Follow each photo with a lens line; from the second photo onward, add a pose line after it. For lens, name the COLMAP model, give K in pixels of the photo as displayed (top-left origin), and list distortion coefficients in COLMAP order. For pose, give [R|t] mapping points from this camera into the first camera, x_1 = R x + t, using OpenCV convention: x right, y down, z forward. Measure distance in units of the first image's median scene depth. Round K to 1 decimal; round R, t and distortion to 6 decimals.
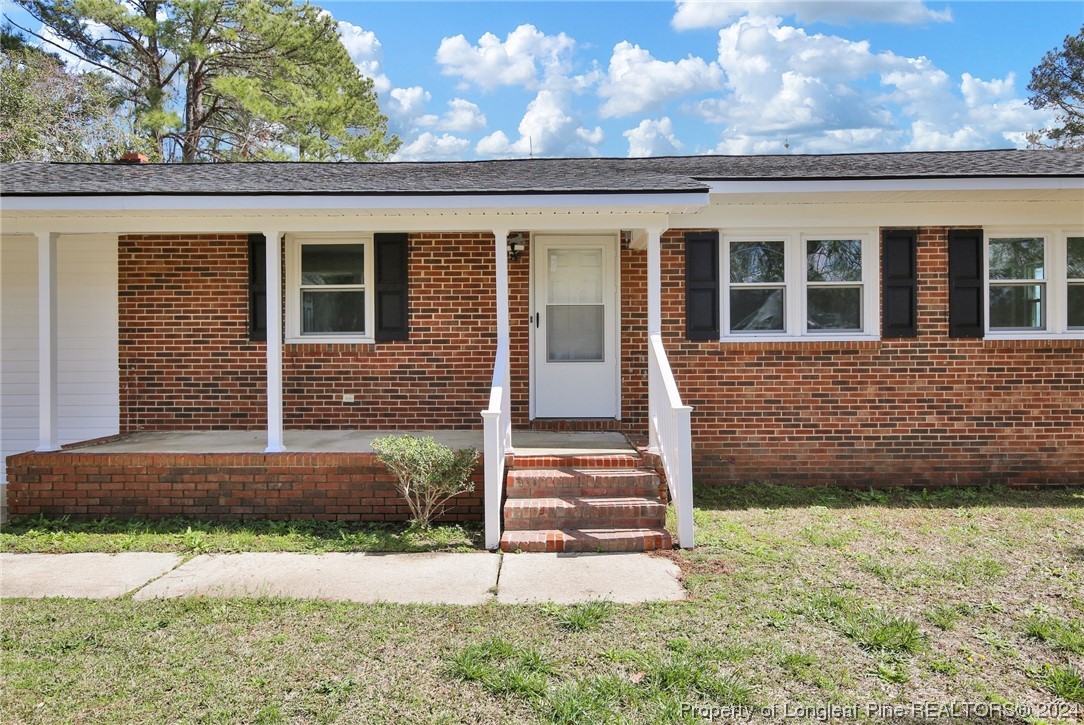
lens RADIAL K [[705.7, 0, 539.5], [0, 705.7, 350.6], [0, 0, 1]] dist [0.000078, 0.001191]
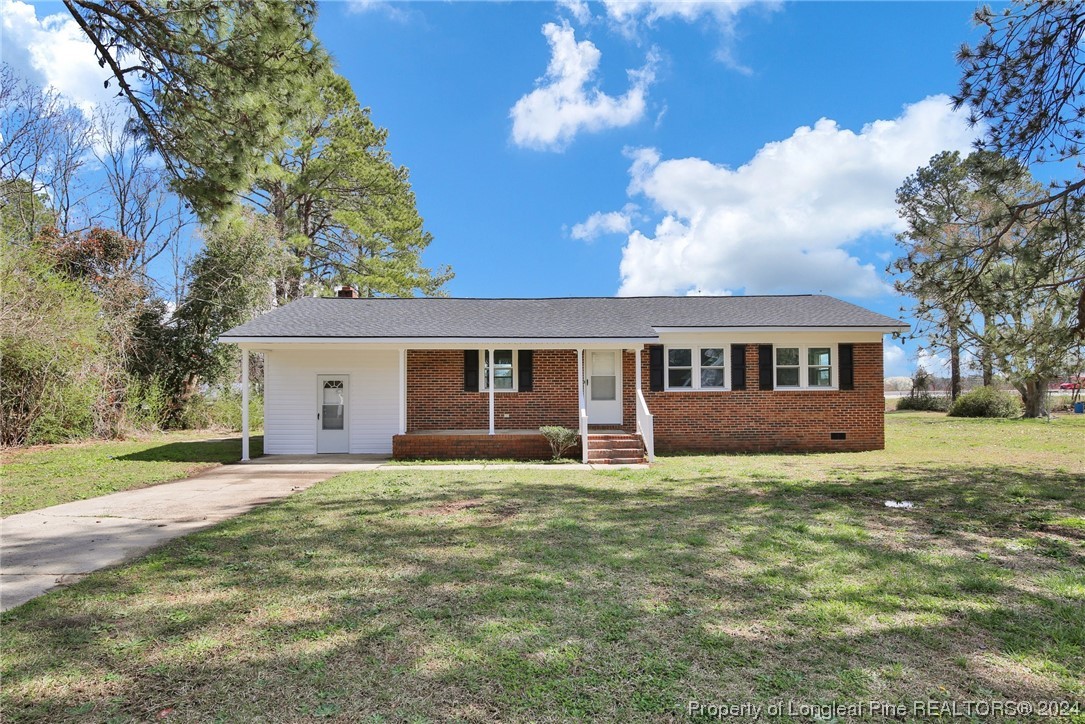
lens RADIAL K [[616.6, 0, 544.0], [0, 616.6, 382.1], [0, 0, 1]] dist [-0.007225, -0.000562]
pose [[0.999153, 0.000668, 0.041152, -0.233905], [0.000140, 0.999807, -0.019621, -0.003868], [-0.041157, 0.019610, 0.998960, -1.054669]]
